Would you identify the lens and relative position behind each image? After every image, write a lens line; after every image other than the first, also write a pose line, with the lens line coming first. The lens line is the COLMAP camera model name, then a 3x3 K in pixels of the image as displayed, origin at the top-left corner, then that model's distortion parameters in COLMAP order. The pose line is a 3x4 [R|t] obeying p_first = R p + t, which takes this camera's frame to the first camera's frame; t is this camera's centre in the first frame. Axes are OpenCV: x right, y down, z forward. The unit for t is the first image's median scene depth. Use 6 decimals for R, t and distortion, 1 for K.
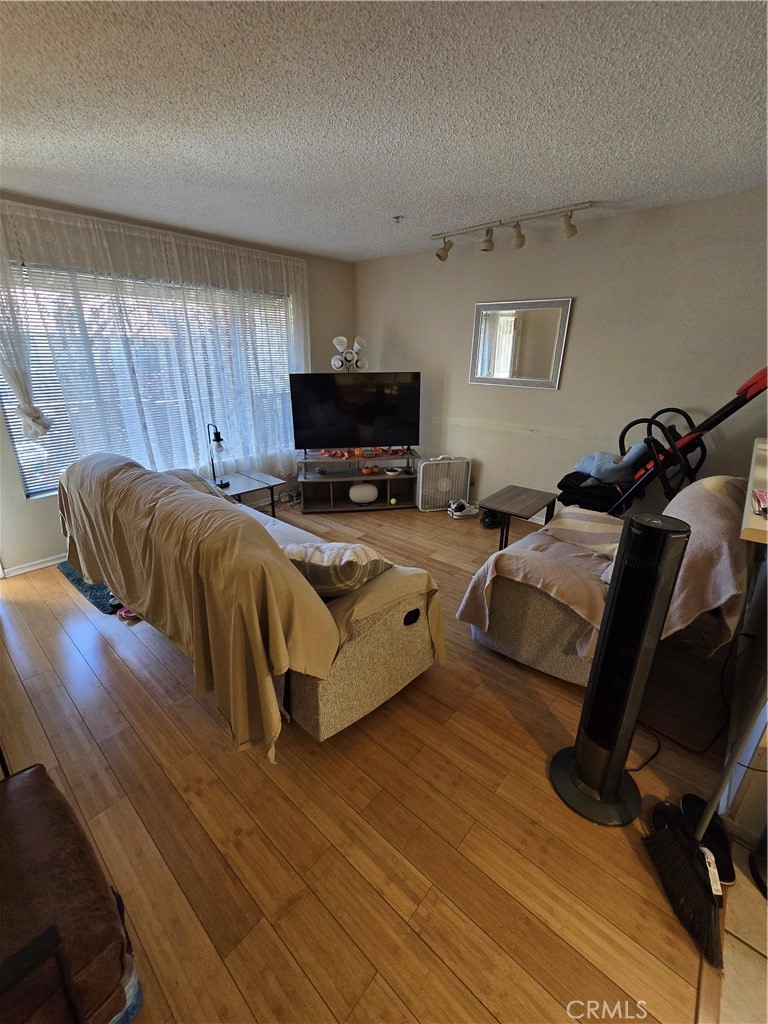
lens RADIAL K [[422.1, 0, 382.8], [0, 422.1, 510.2], [0, 0, 1]] dist [-0.003799, 0.000443]
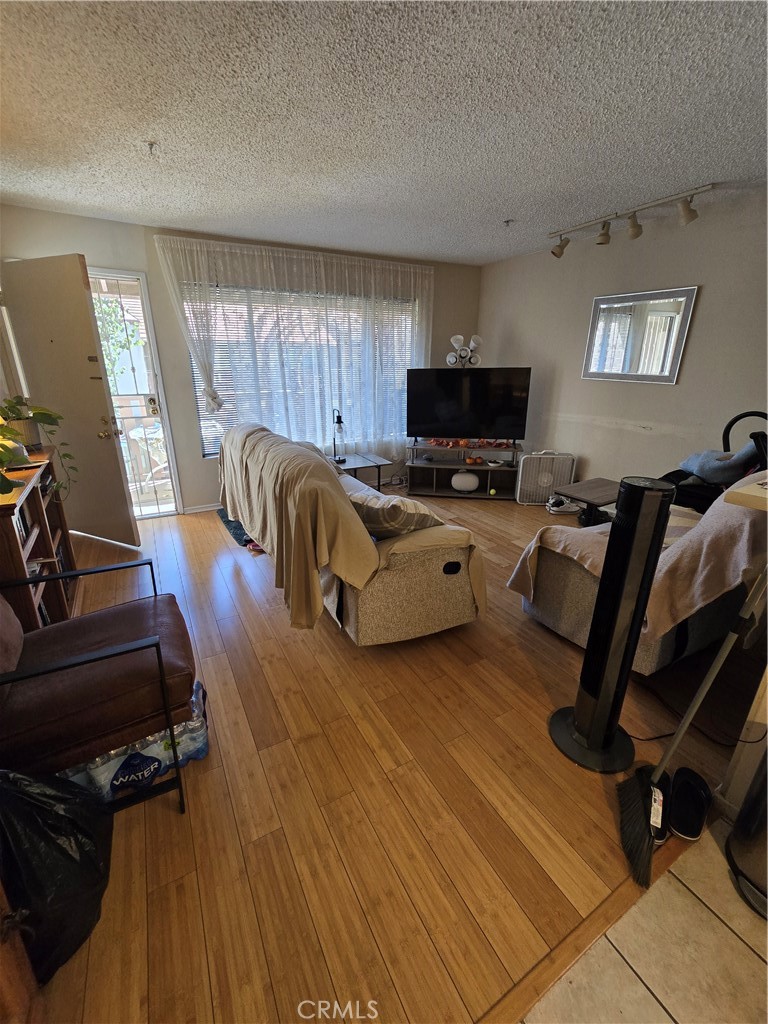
lens RADIAL K [[422.1, 0, 382.8], [0, 422.1, 510.2], [0, 0, 1]] dist [-0.003799, 0.000443]
pose [[0.942422, 0.106397, -0.317048, 0.140328], [-0.110192, 0.993892, 0.005990, 0.064122], [0.315749, 0.029292, 0.948390, -0.095468]]
